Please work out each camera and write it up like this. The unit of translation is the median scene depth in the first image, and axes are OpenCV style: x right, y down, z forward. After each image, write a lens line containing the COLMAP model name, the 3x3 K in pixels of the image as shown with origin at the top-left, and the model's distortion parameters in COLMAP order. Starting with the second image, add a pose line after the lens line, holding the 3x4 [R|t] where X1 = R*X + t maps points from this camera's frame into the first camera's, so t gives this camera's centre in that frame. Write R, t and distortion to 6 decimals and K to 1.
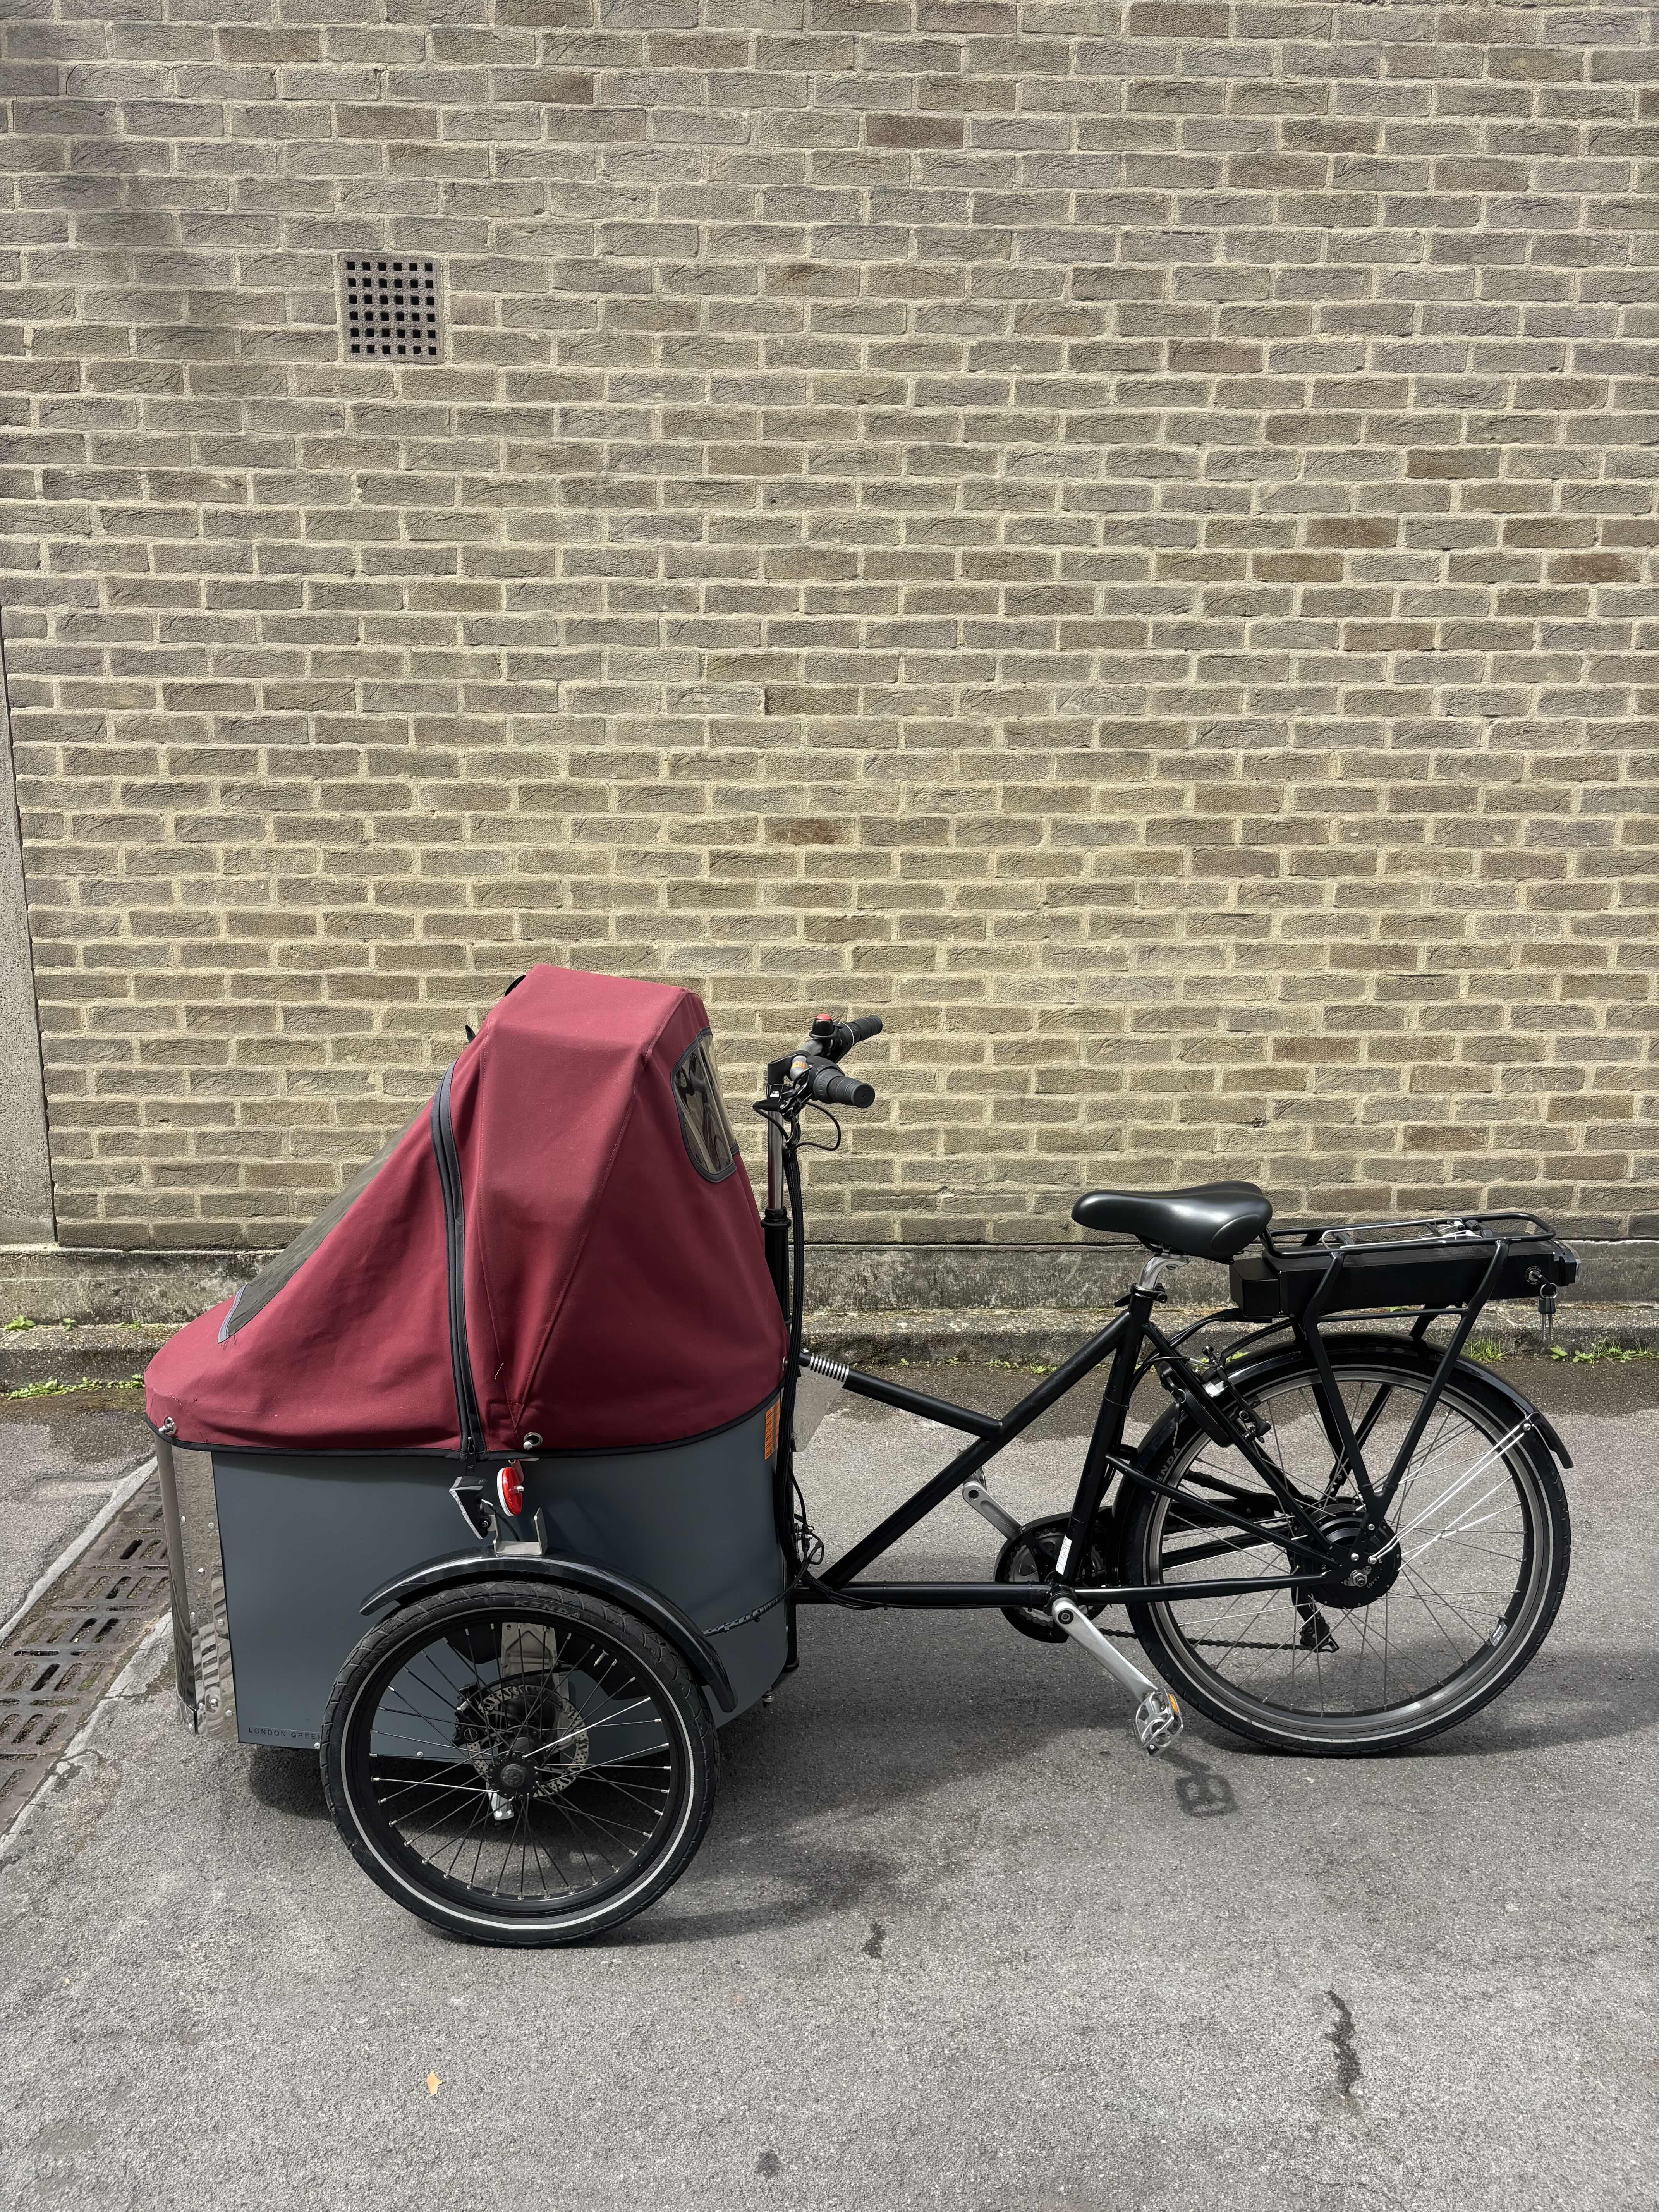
lens RADIAL K [[1660.4, 0, 825.0], [0, 1660.4, 1104.2], [0, 0, 1]] dist [0.041440, -0.037193]
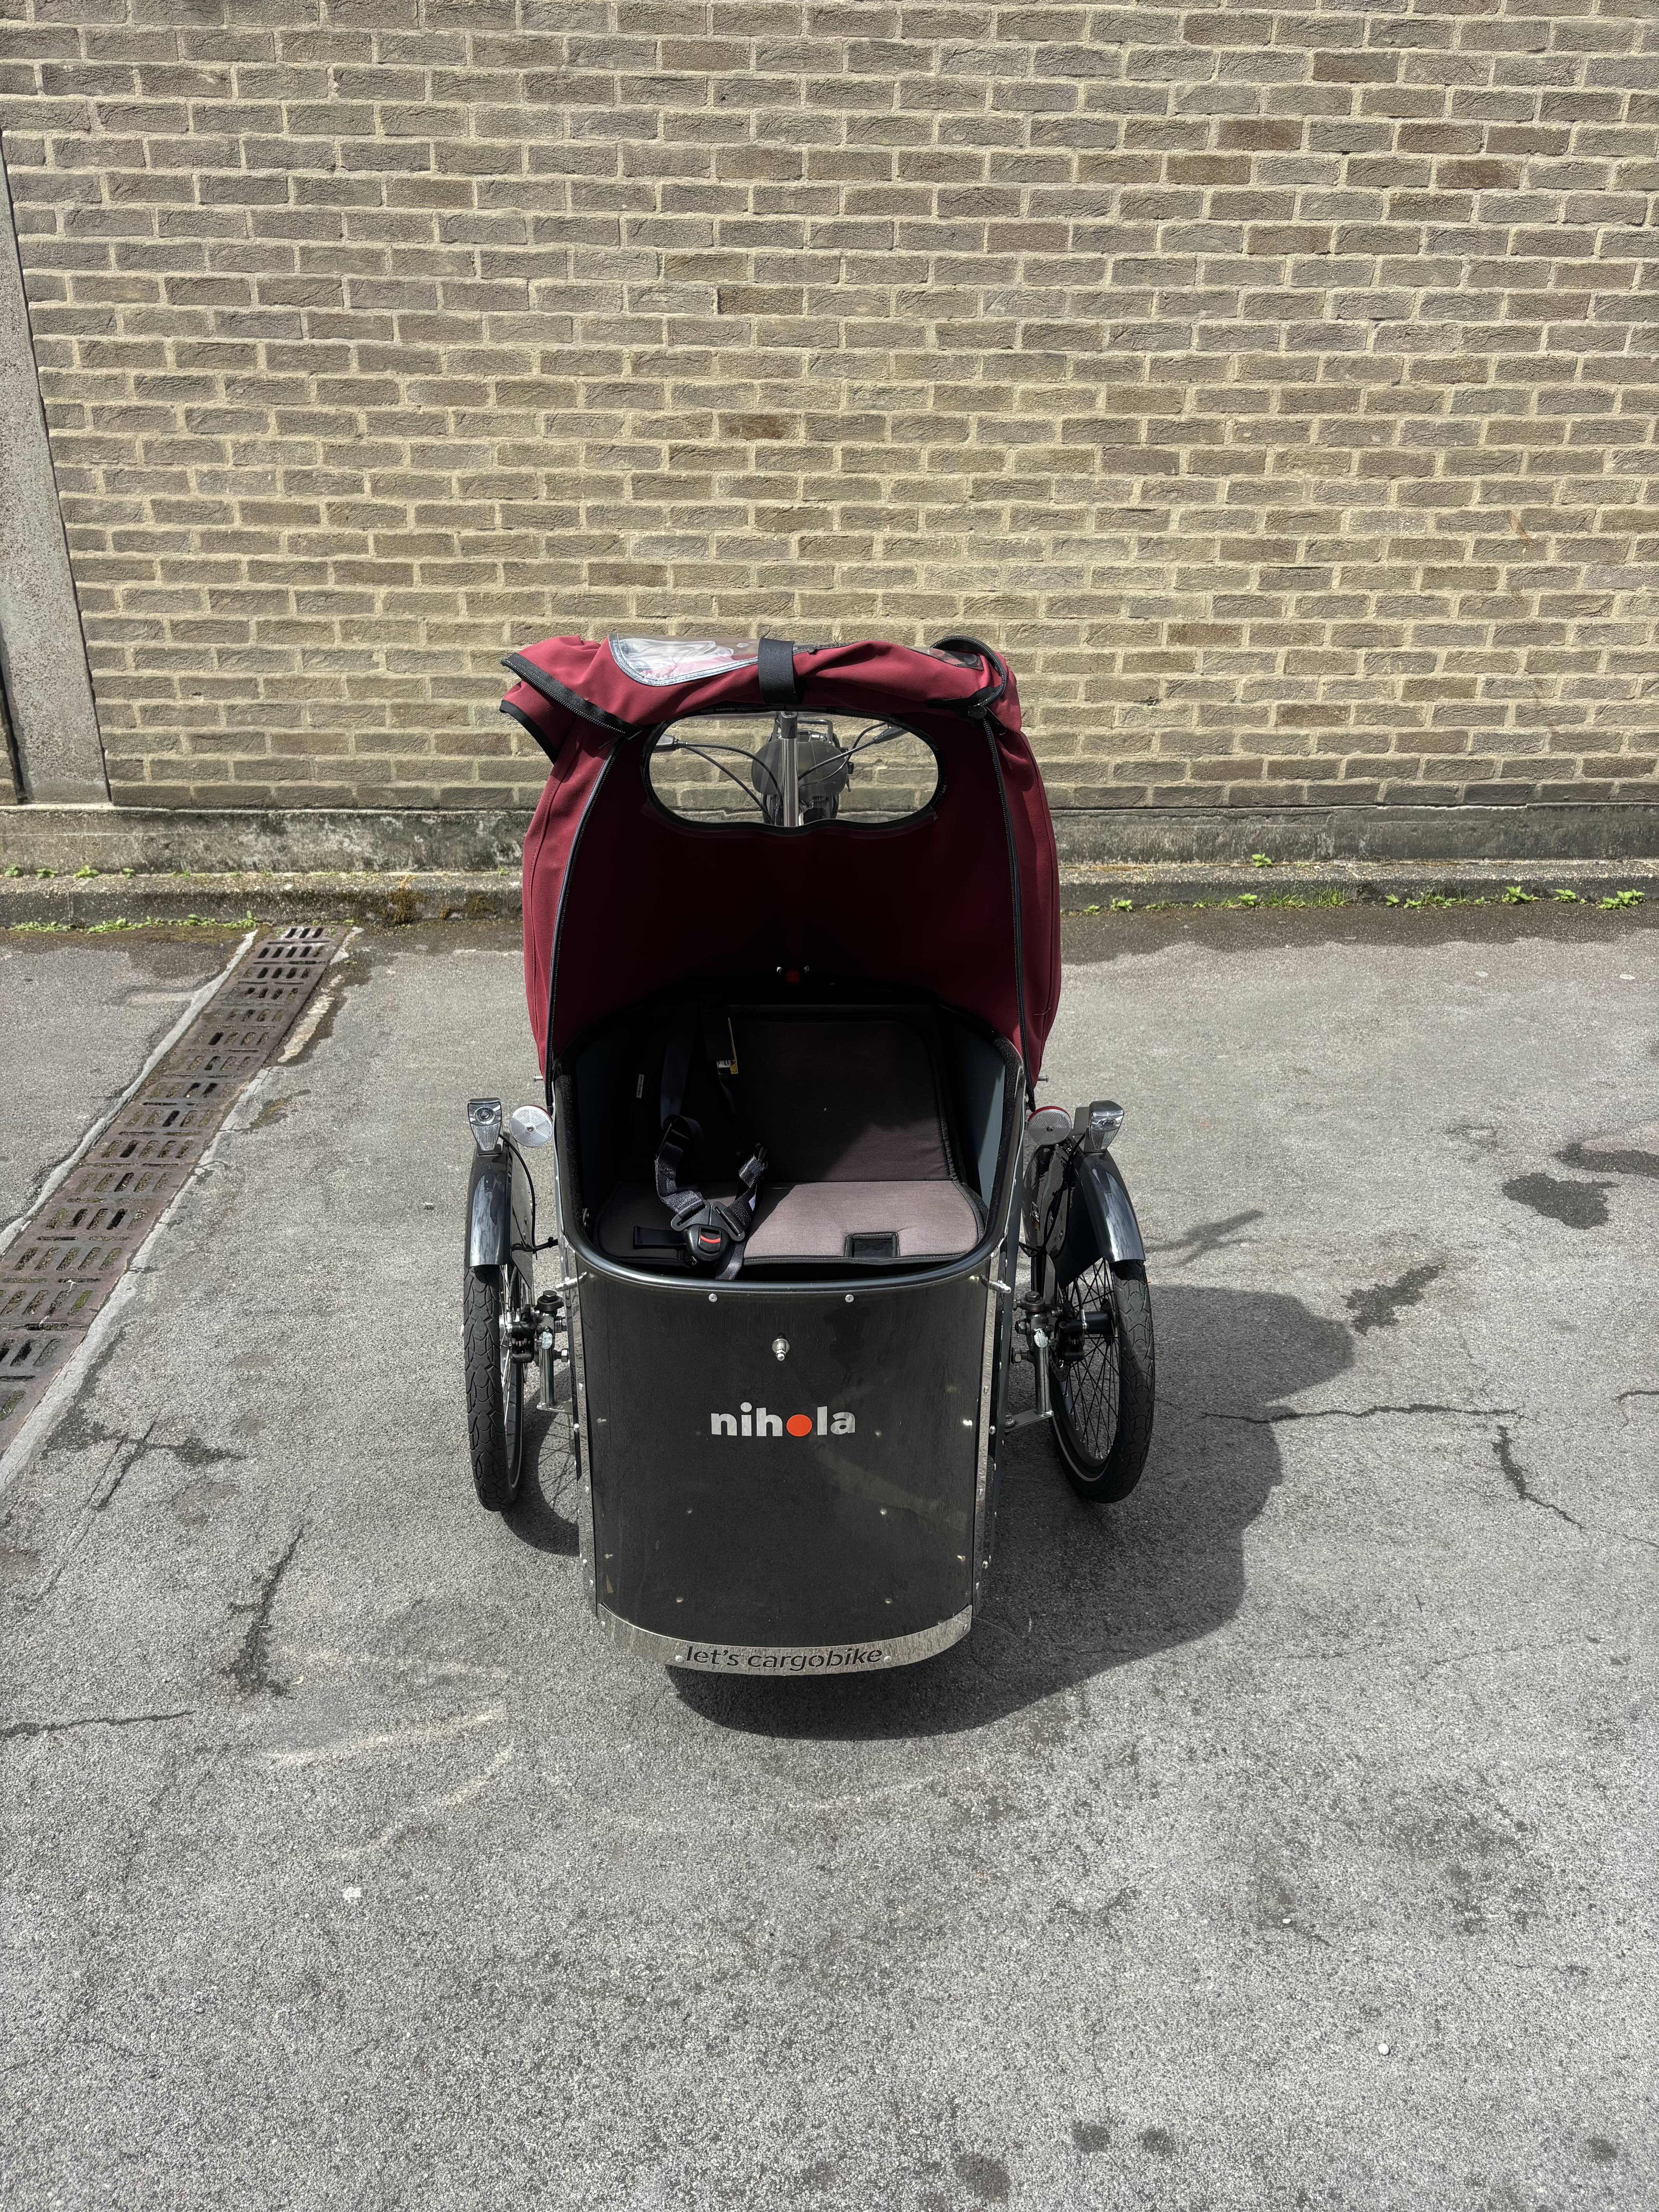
lens RADIAL K [[1660.4, 0, 824.5], [0, 1660.4, 1101.8], [0, 0, 1]] dist [0.041440, -0.037193]
pose [[0.999862, 0.000104, 0.016603, 0.015968], [-0.003827, 0.974493, 0.224386, 0.024768], [-0.016156, -0.224419, 0.974359, -0.193225]]
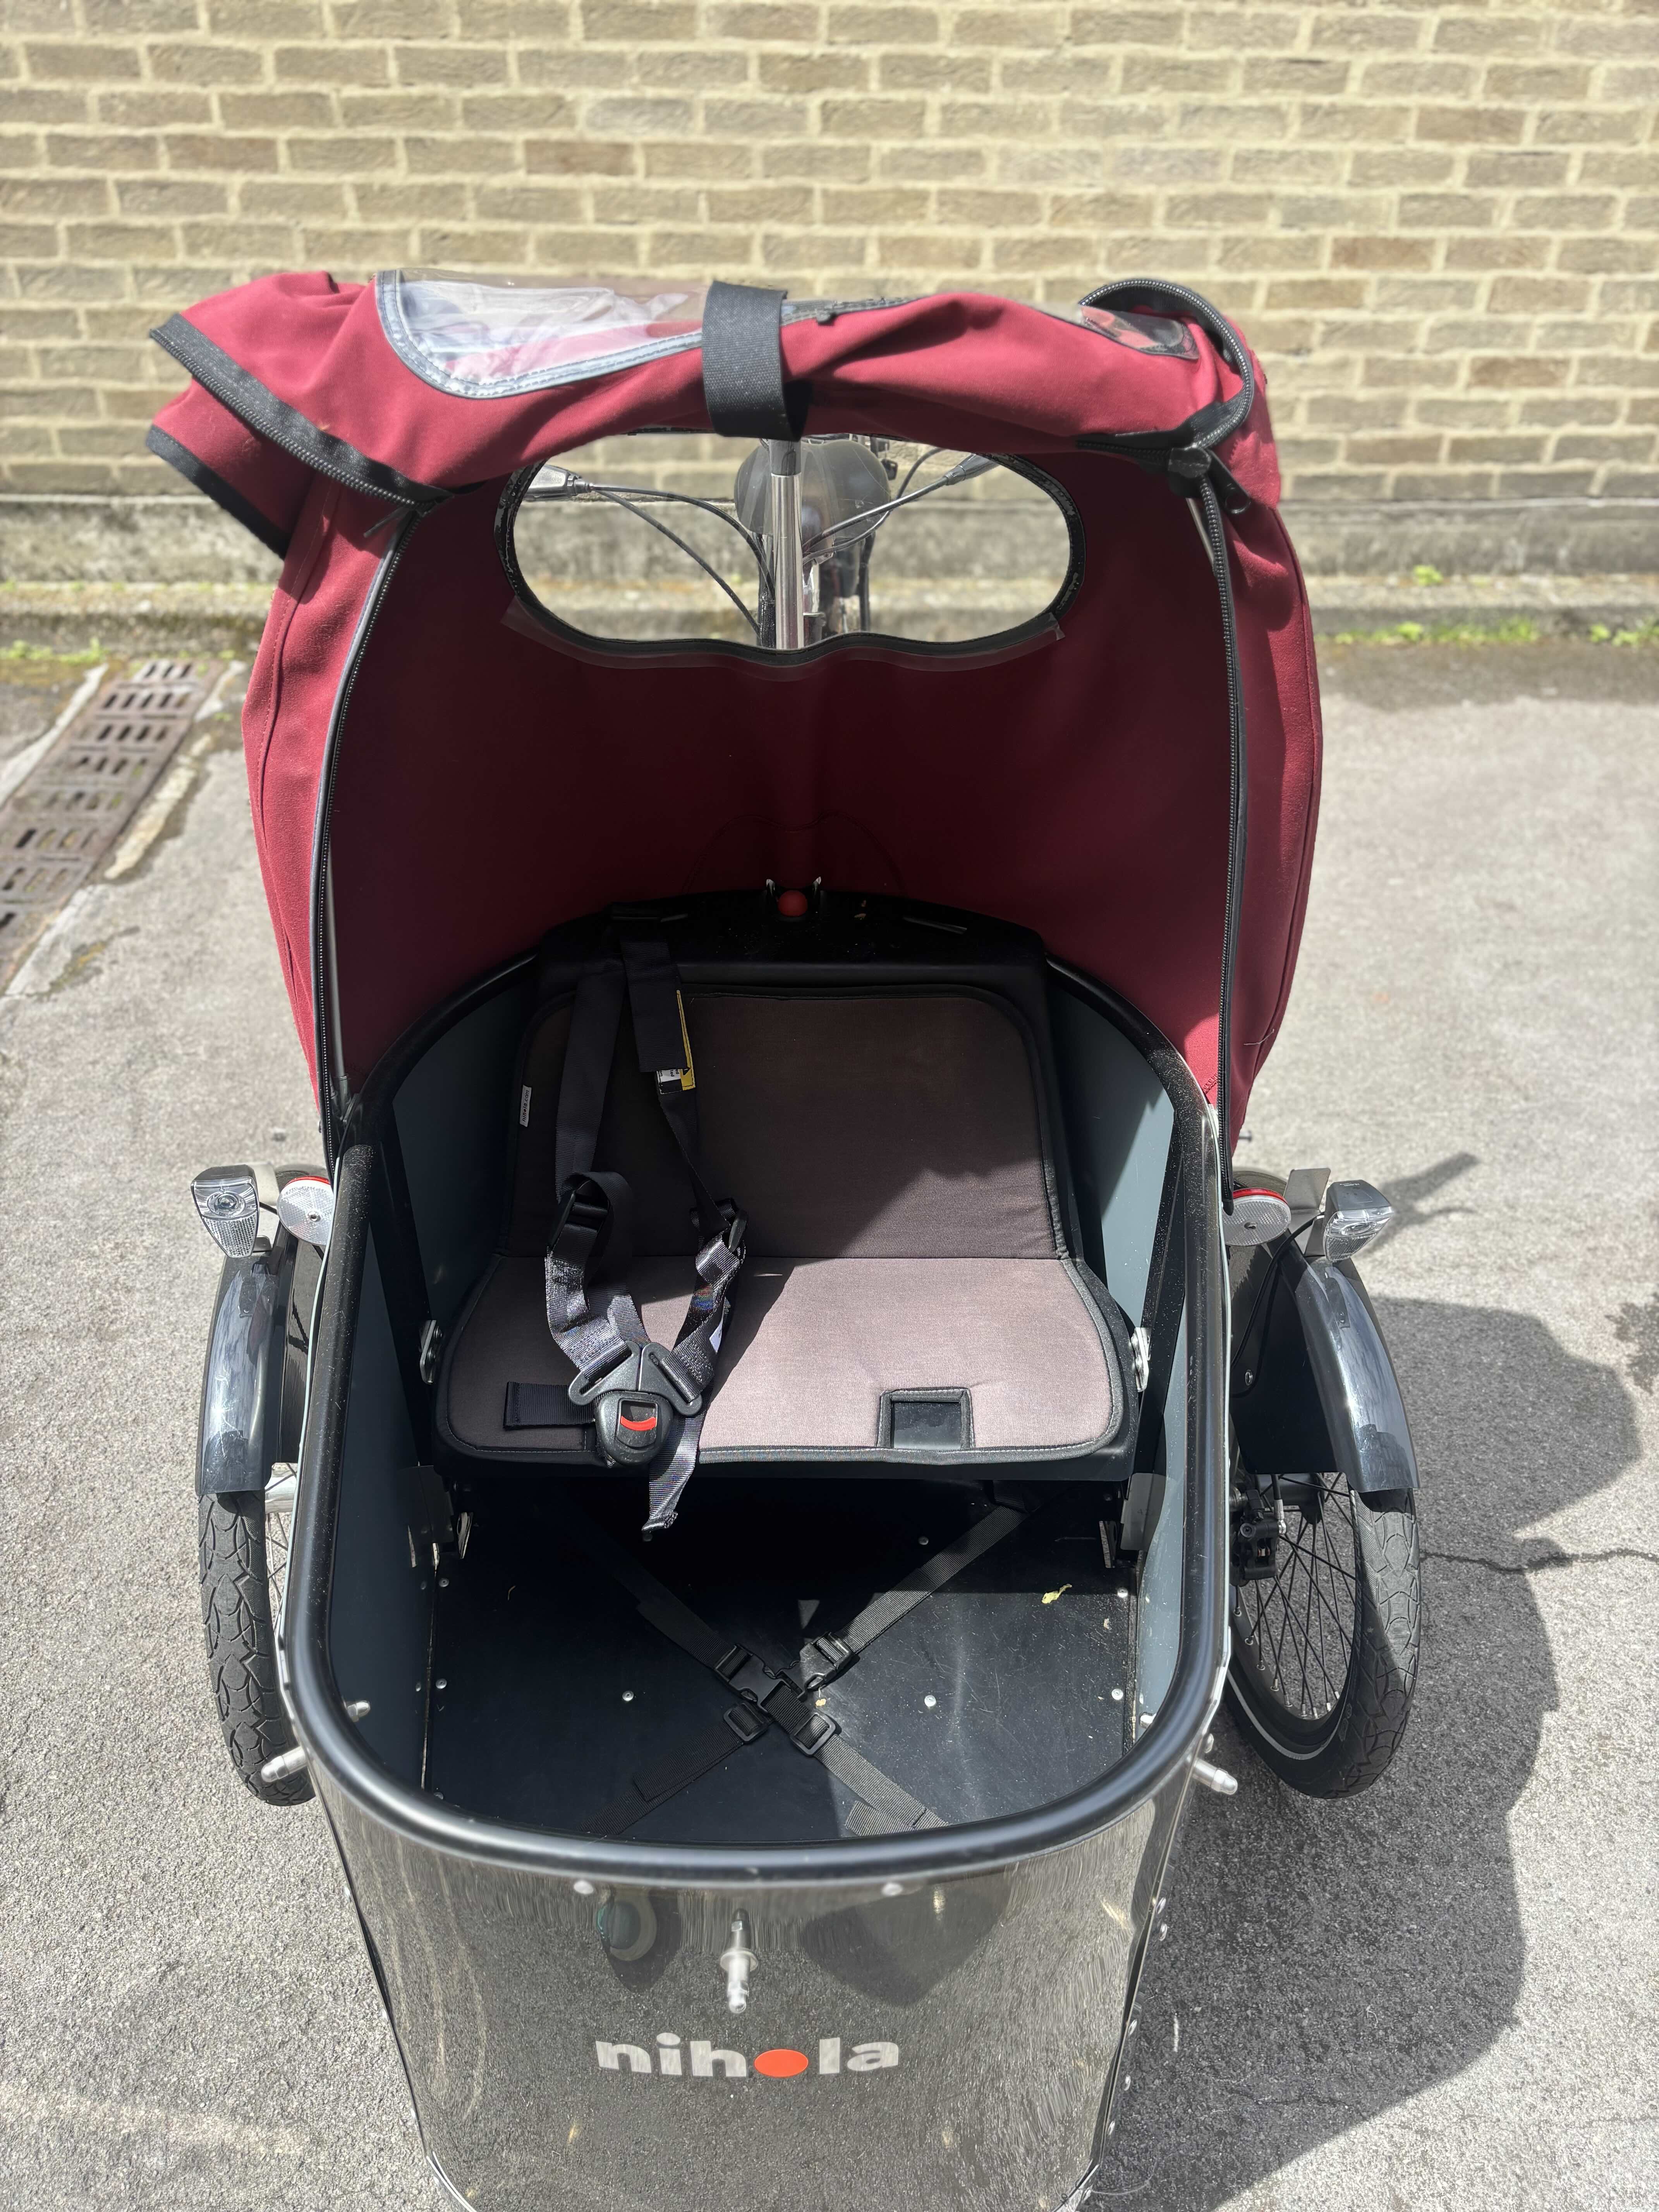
lens RADIAL K [[1660.4, 0, 832.1], [0, 1660.4, 1088.6], [0, 0, 1]] dist [0.041440, -0.037193]
pose [[0.999944, 0.007578, 0.007357, 0.020620], [-0.009925, 0.912431, 0.409109, 0.007789], [-0.003613, -0.409159, 0.912456, 0.079280]]
